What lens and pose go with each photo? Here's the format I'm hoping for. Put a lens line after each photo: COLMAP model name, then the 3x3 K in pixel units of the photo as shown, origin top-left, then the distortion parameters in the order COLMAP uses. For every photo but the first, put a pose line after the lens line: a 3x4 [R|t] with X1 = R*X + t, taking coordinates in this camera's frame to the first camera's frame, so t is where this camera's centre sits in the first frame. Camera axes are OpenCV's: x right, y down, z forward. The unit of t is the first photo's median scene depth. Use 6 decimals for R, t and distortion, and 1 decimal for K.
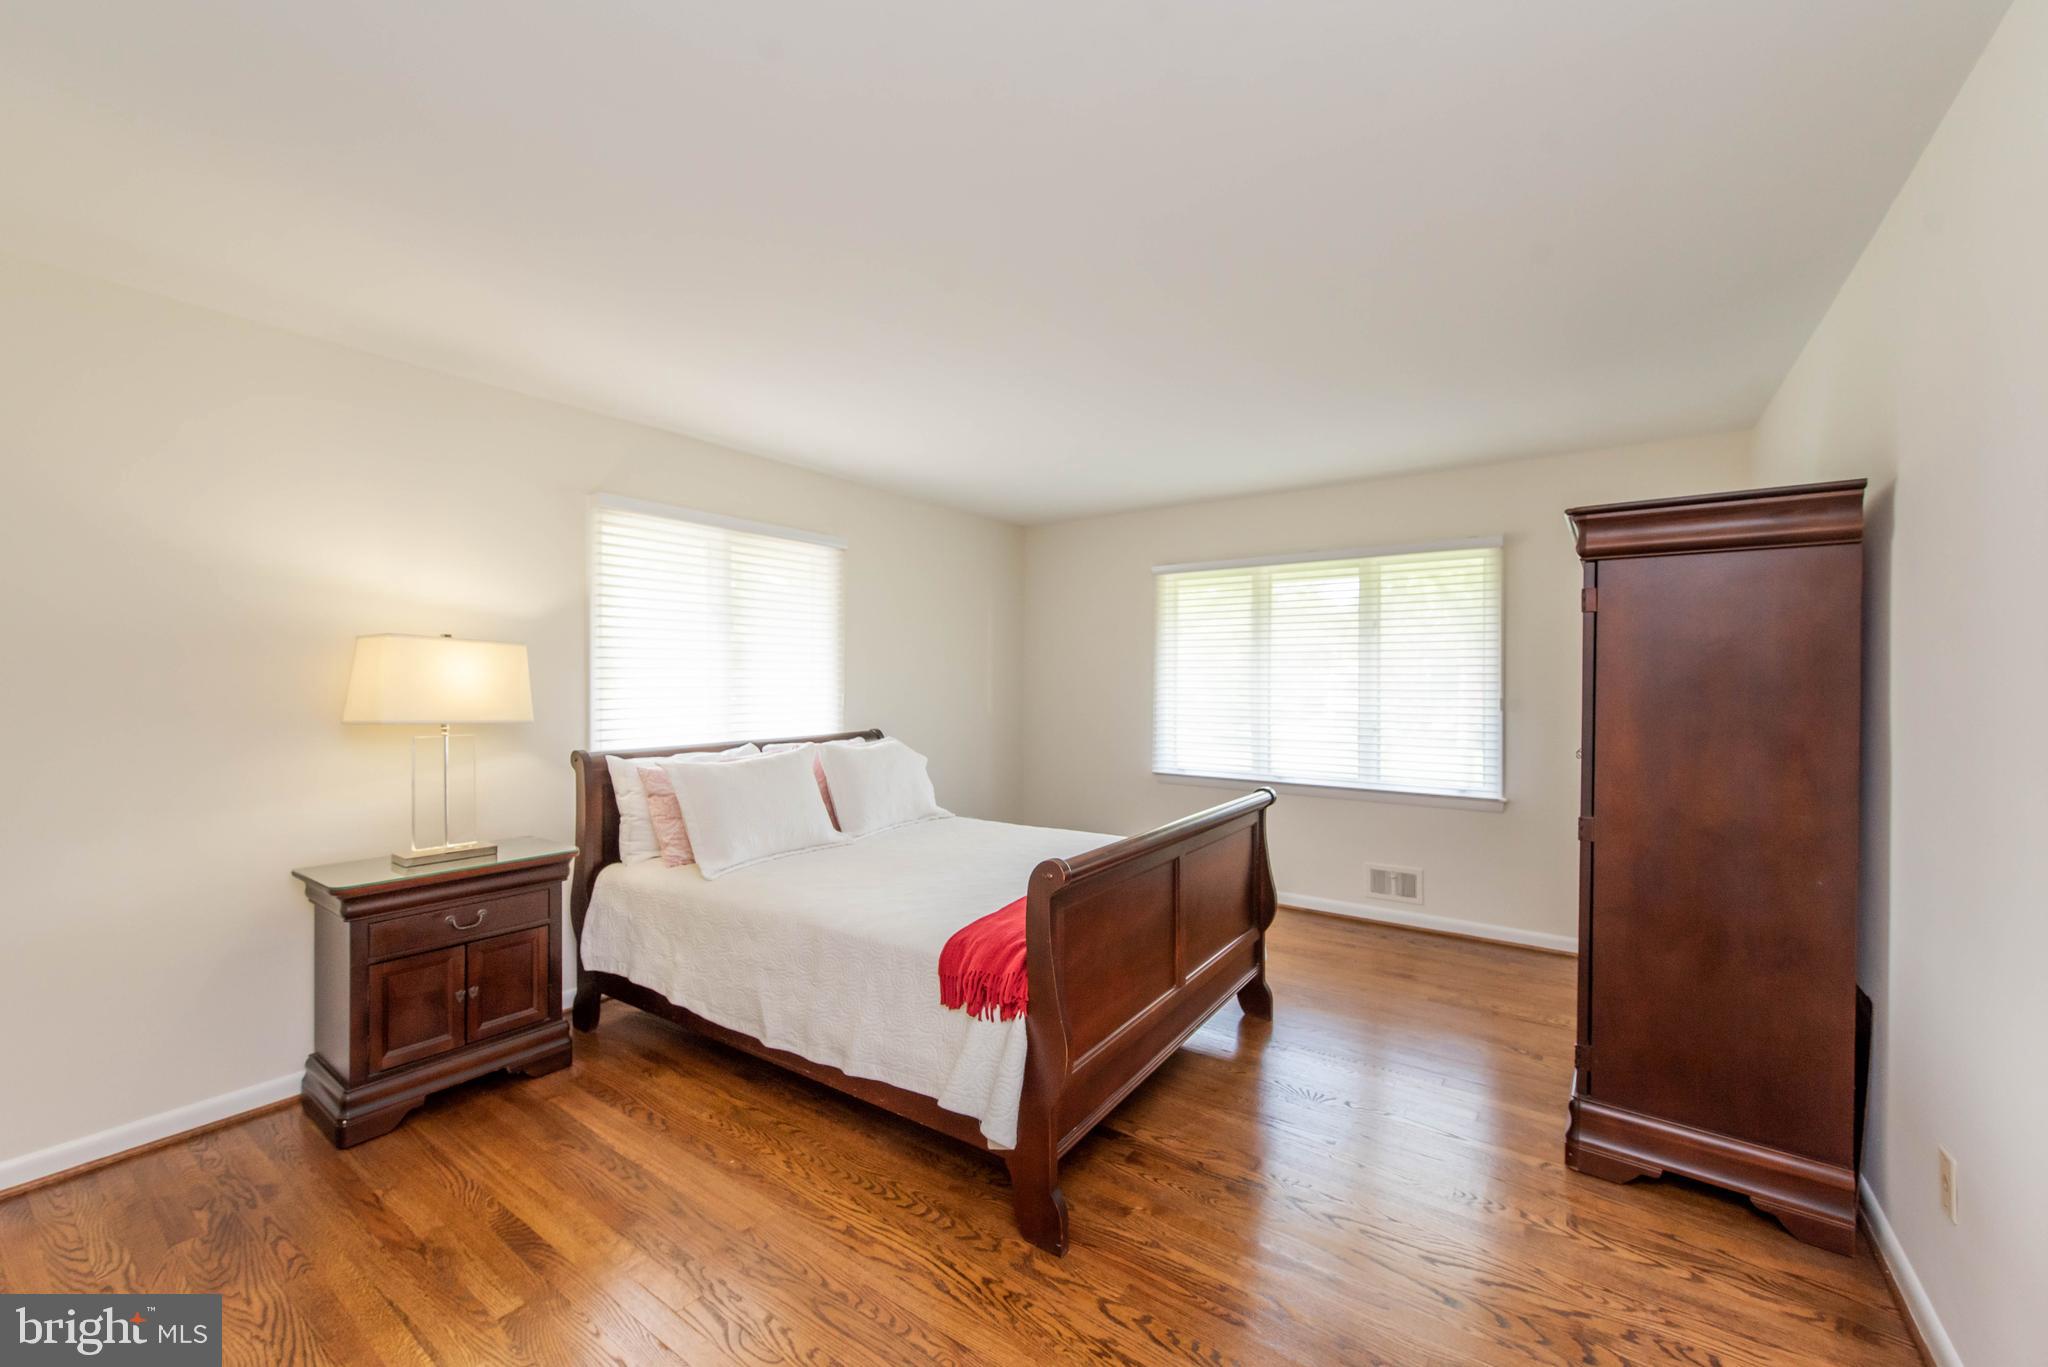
lens RADIAL K [[799.3, 0, 1029.5], [0, 799.3, 679.0], [0, 0, 1]] dist [0.008031, -0.000229]
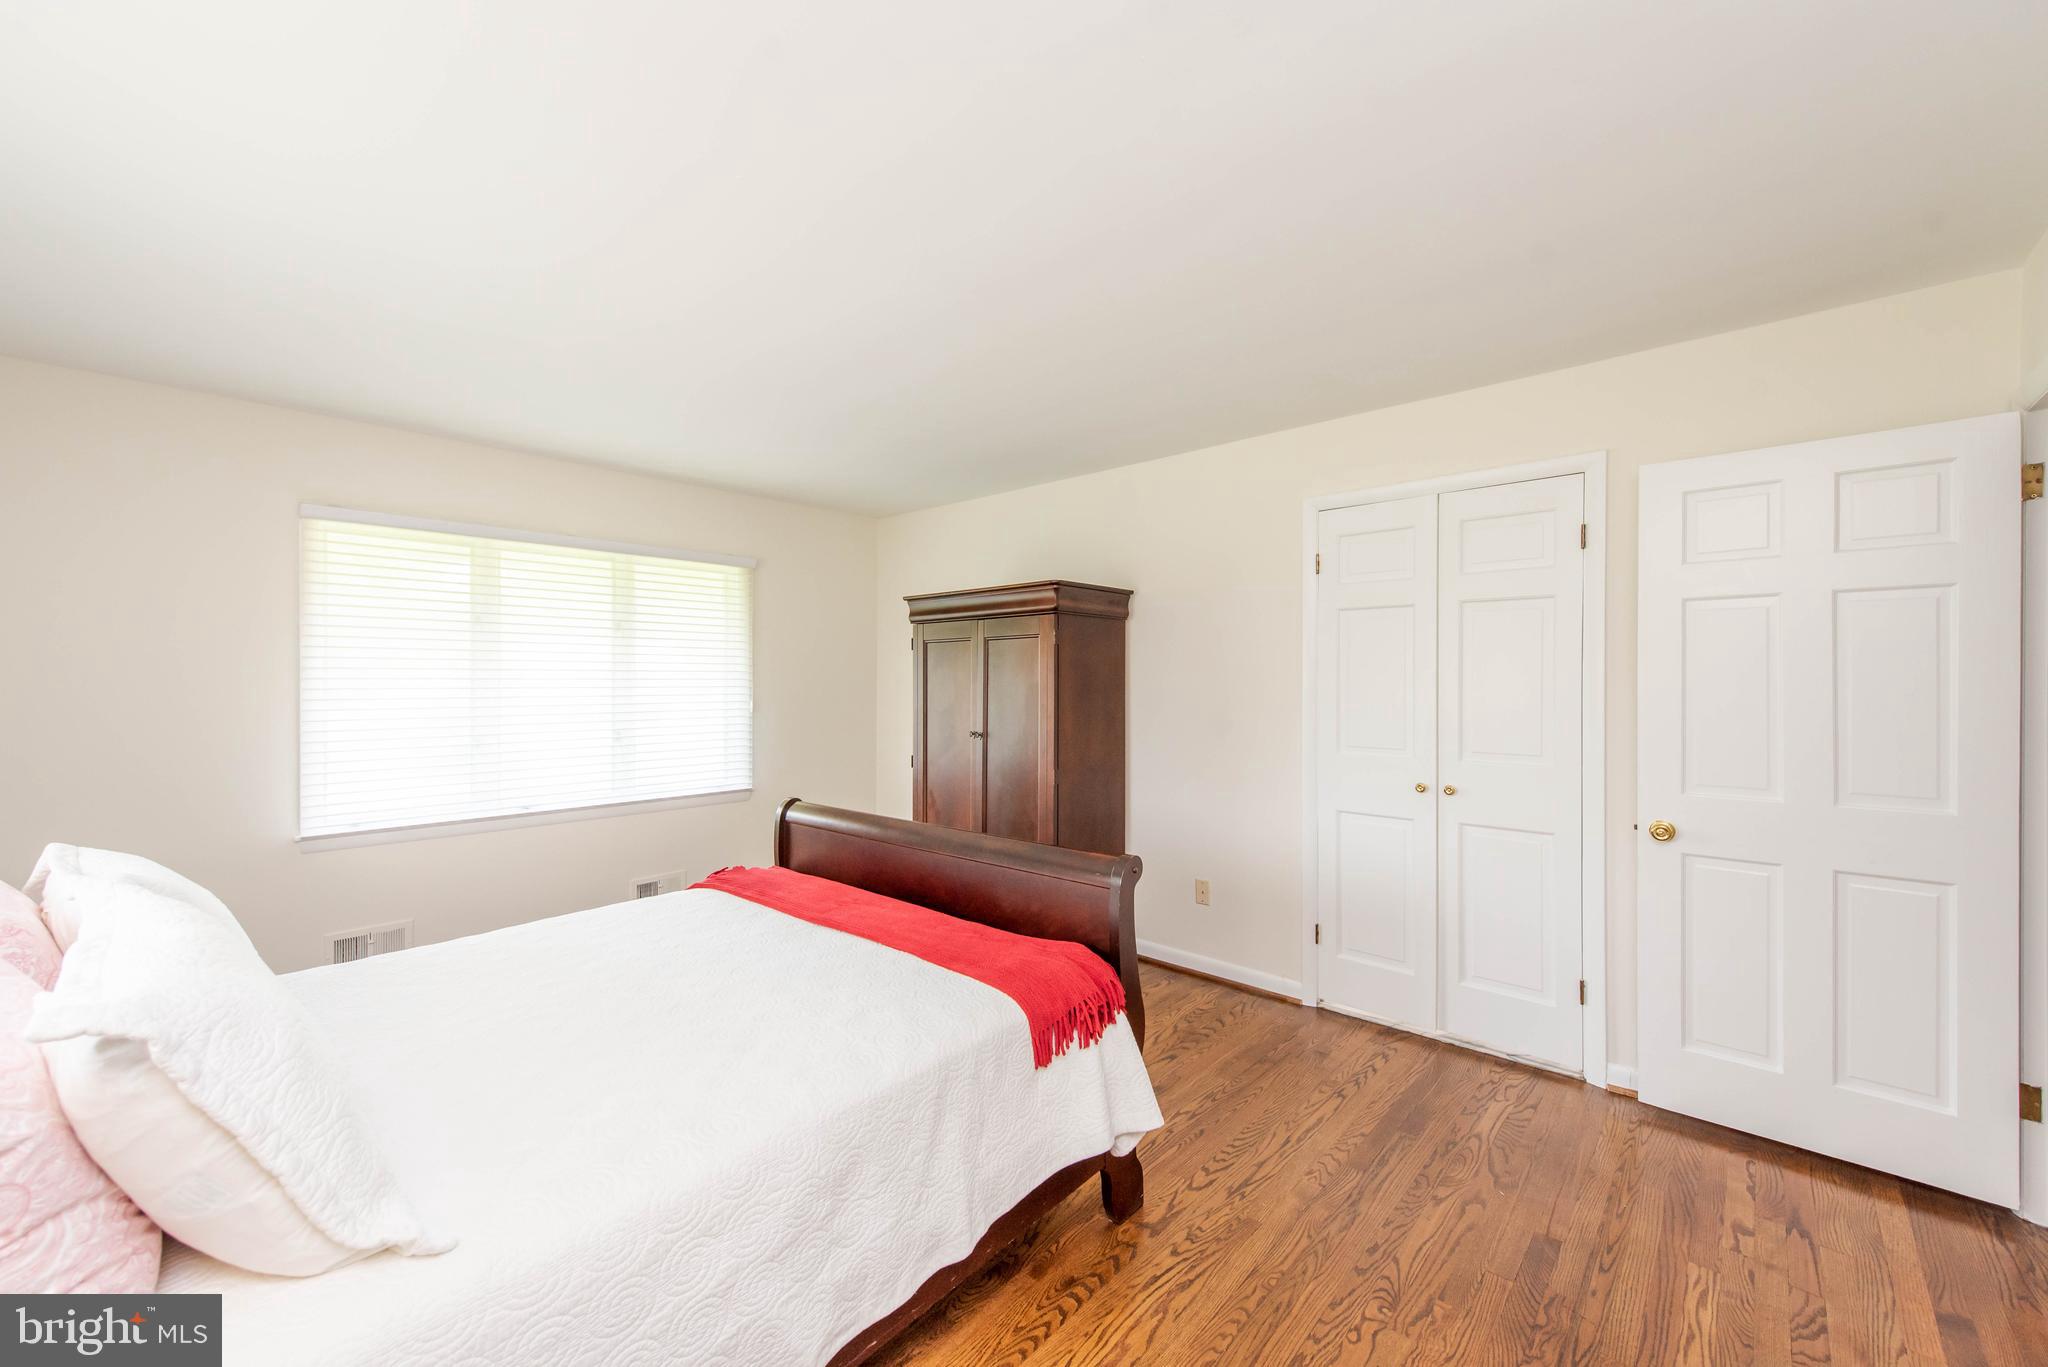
lens RADIAL K [[799.3, 0, 1029.5], [0, 799.3, 679.0], [0, 0, 1]] dist [0.008031, -0.000229]
pose [[0.119362, -0.002313, 0.992848, -1.127396], [-0.000307, 0.999997, 0.002367, -0.019568], [-0.992851, -0.000588, 0.119361, 1.054126]]
